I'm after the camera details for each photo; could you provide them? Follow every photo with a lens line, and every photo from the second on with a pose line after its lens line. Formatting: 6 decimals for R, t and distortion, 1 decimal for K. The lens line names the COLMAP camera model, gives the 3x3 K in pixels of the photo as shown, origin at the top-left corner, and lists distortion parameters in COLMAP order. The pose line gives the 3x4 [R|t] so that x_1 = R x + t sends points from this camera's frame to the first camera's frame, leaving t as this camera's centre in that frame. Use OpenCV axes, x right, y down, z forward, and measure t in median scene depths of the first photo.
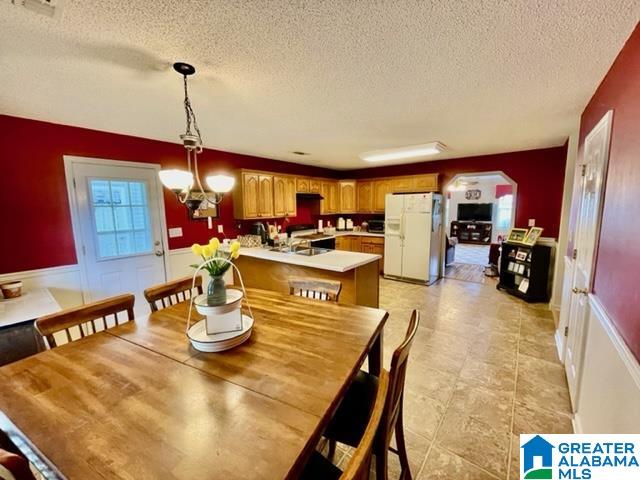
lens RADIAL K [[260.1, 0, 317.8], [0, 260.1, 239.9], [0, 0, 1]] dist [-0.004058, -0.000297]
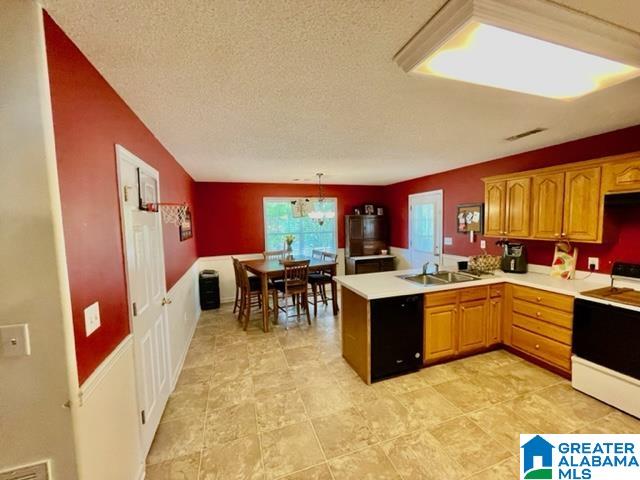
lens RADIAL K [[260.1, 0, 317.8], [0, 260.1, 239.9], [0, 0, 1]] dist [-0.004058, -0.000297]
pose [[-0.540748, 0.087510, -0.836621, 0.516058], [-0.080942, 0.984546, 0.155299, -0.109934], [0.837281, 0.151696, -0.525308, 0.698863]]
